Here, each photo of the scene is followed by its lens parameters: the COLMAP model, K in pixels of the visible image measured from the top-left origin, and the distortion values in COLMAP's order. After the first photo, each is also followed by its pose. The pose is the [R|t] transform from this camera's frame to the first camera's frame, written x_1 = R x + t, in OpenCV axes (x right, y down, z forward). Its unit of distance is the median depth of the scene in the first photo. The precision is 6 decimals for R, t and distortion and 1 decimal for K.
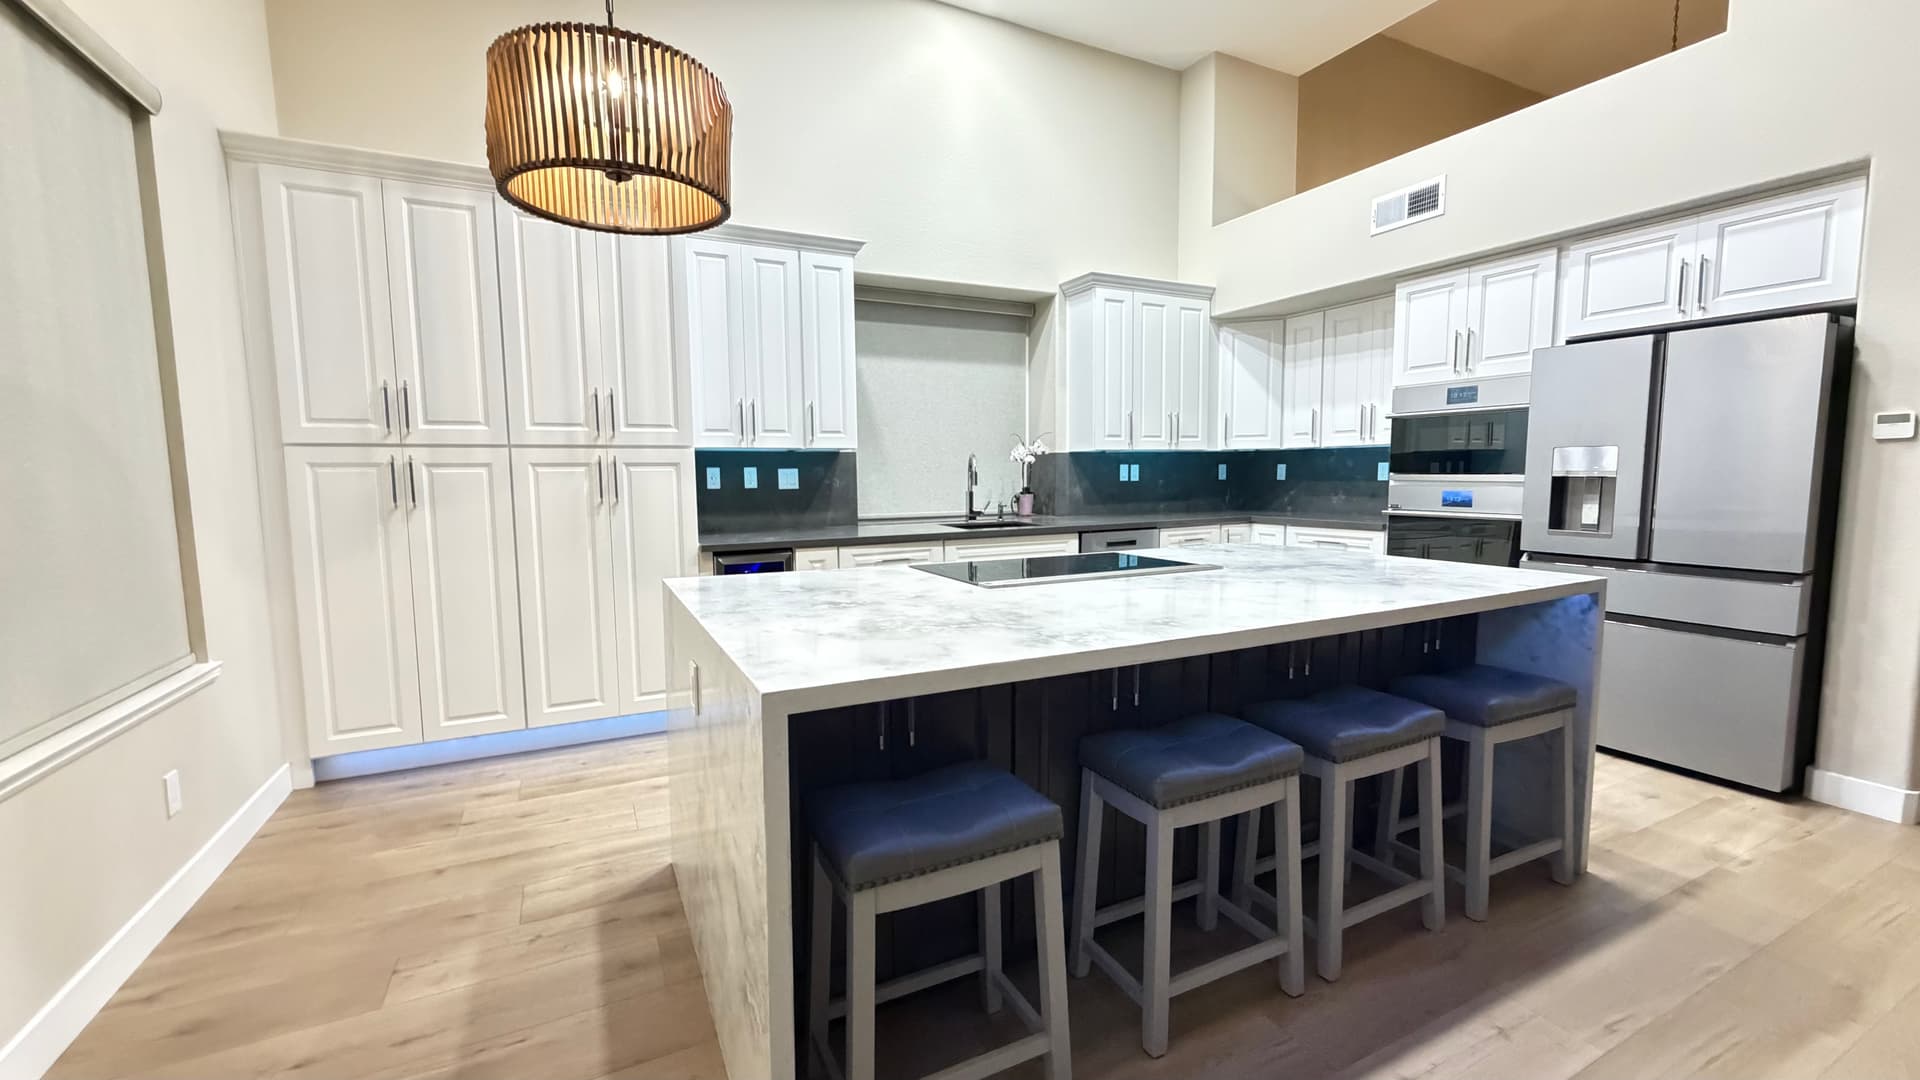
lens RADIAL K [[764.7, 0, 949.7], [0, 764.7, 540.7], [0, 0, 1]] dist [0.000654, 0.000111]
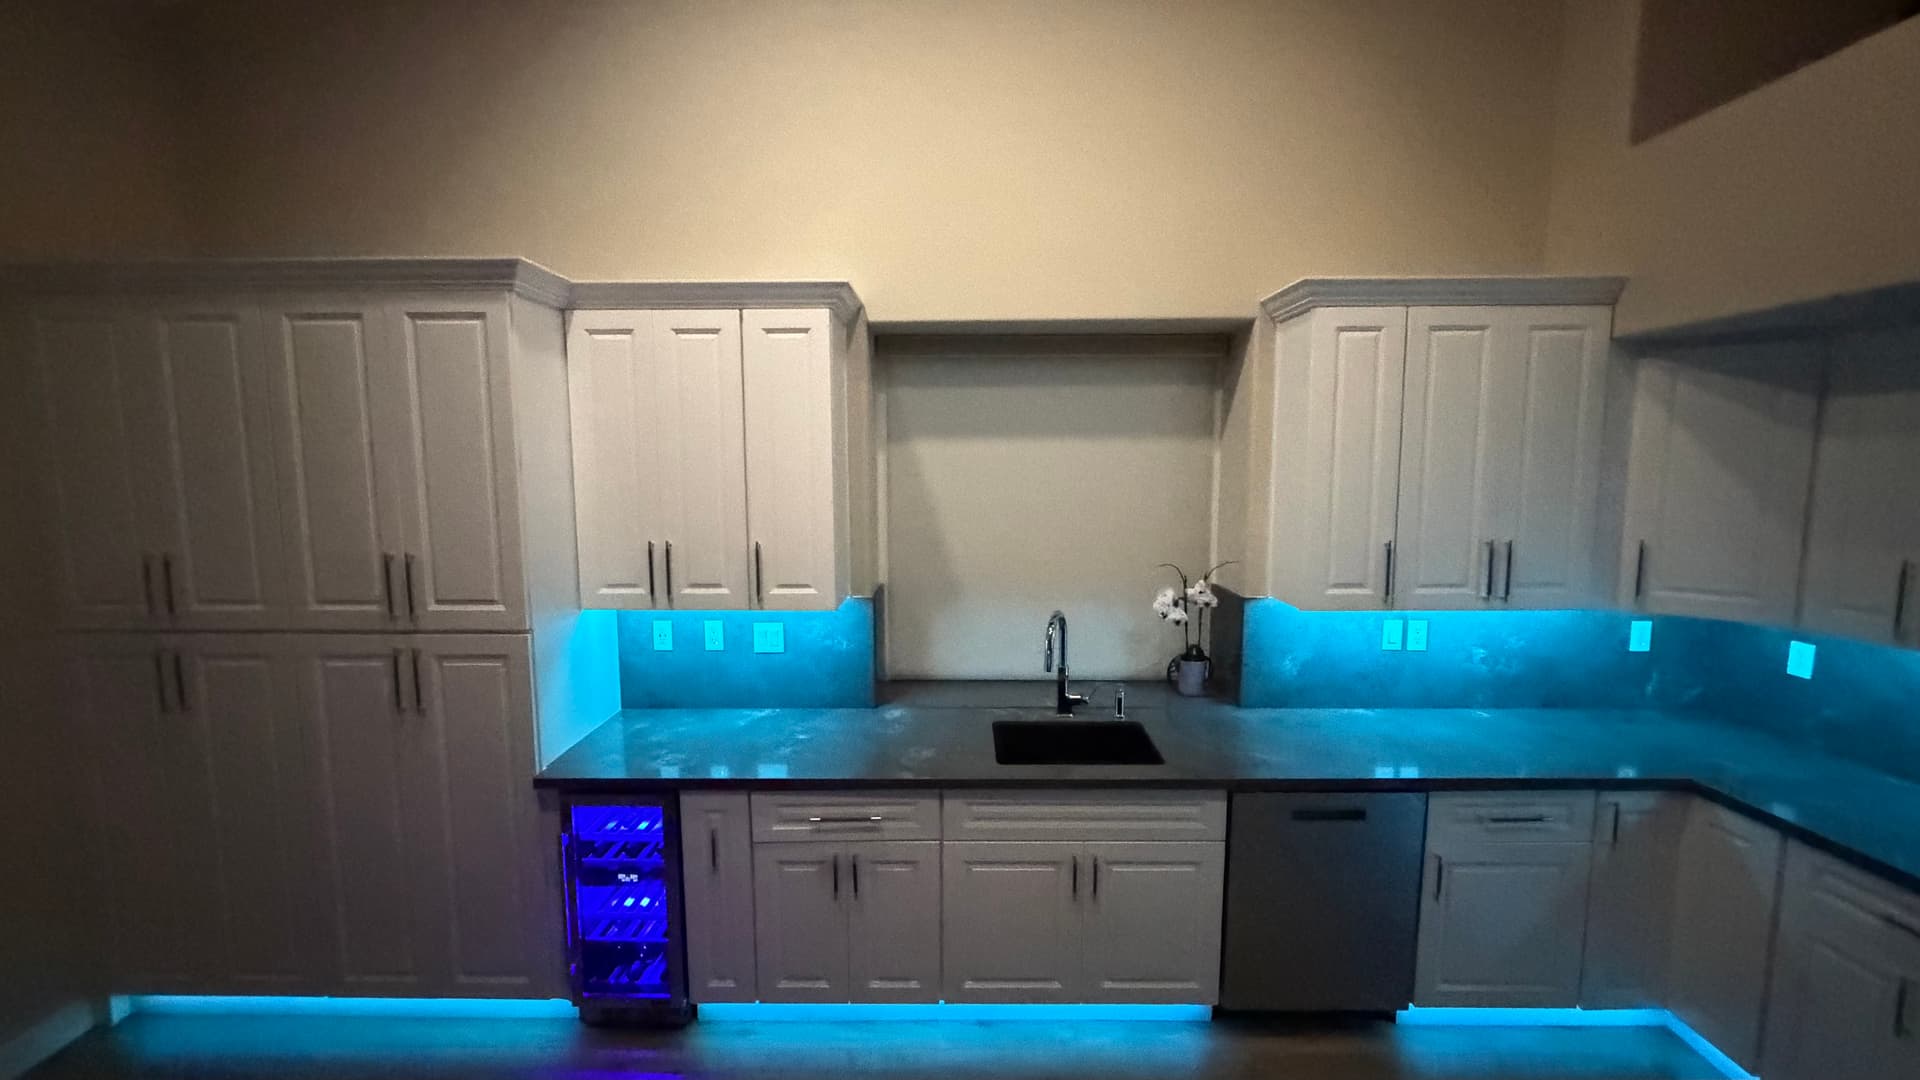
lens RADIAL K [[764.7, 0, 957.6], [0, 764.7, 540.3], [0, 0, 1]] dist [0.000654, 0.000111]
pose [[0.891177, 0.053814, -0.450454, 0.273286], [-0.047224, 0.998549, 0.025865, -0.219146], [0.451192, -0.001779, 0.892425, 0.530685]]
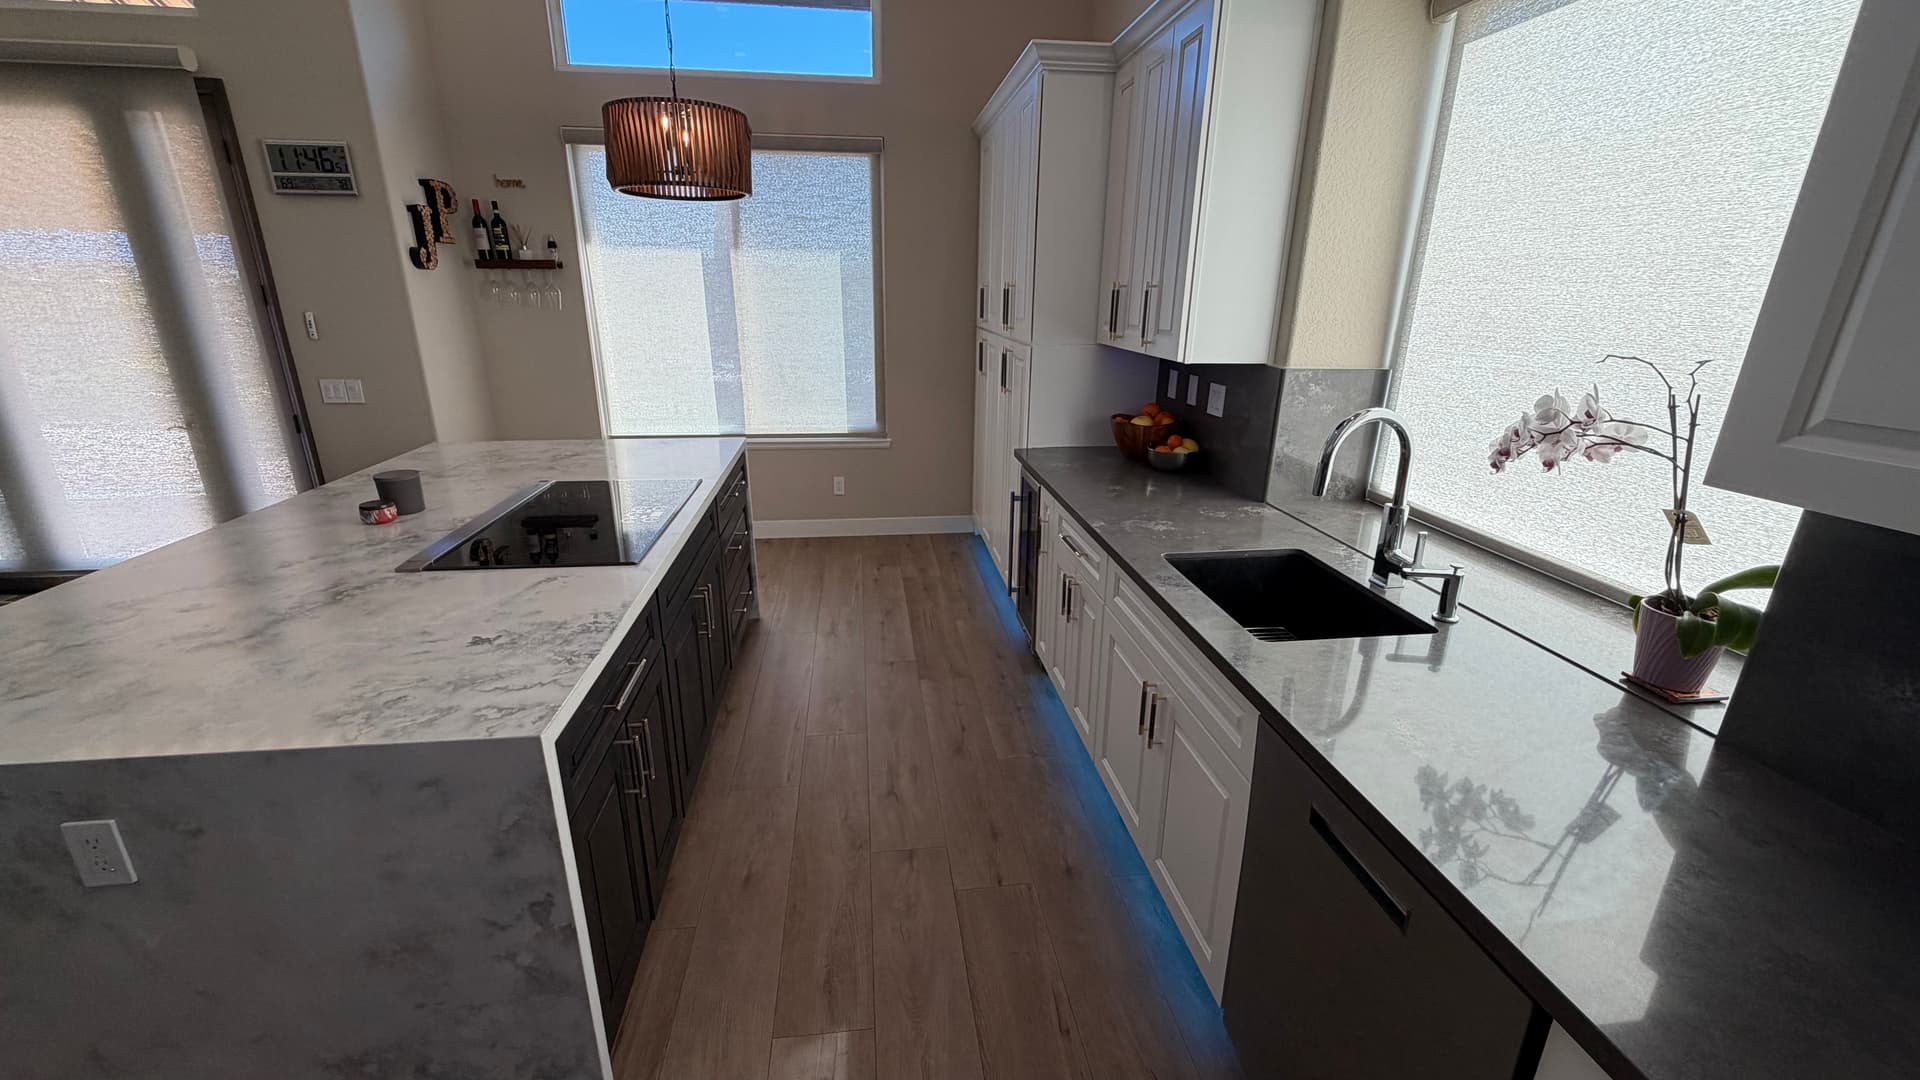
lens RADIAL K [[764.7, 0, 963.3], [0, 764.7, 544.8], [0, 0, 1]] dist [0.000654, 0.000111]
pose [[-0.313824, 0.307567, -0.898285, 0.548837], [-0.096330, 0.930885, 0.352383, -0.199169], [0.944582, 0.197118, -0.262506, 1.125044]]
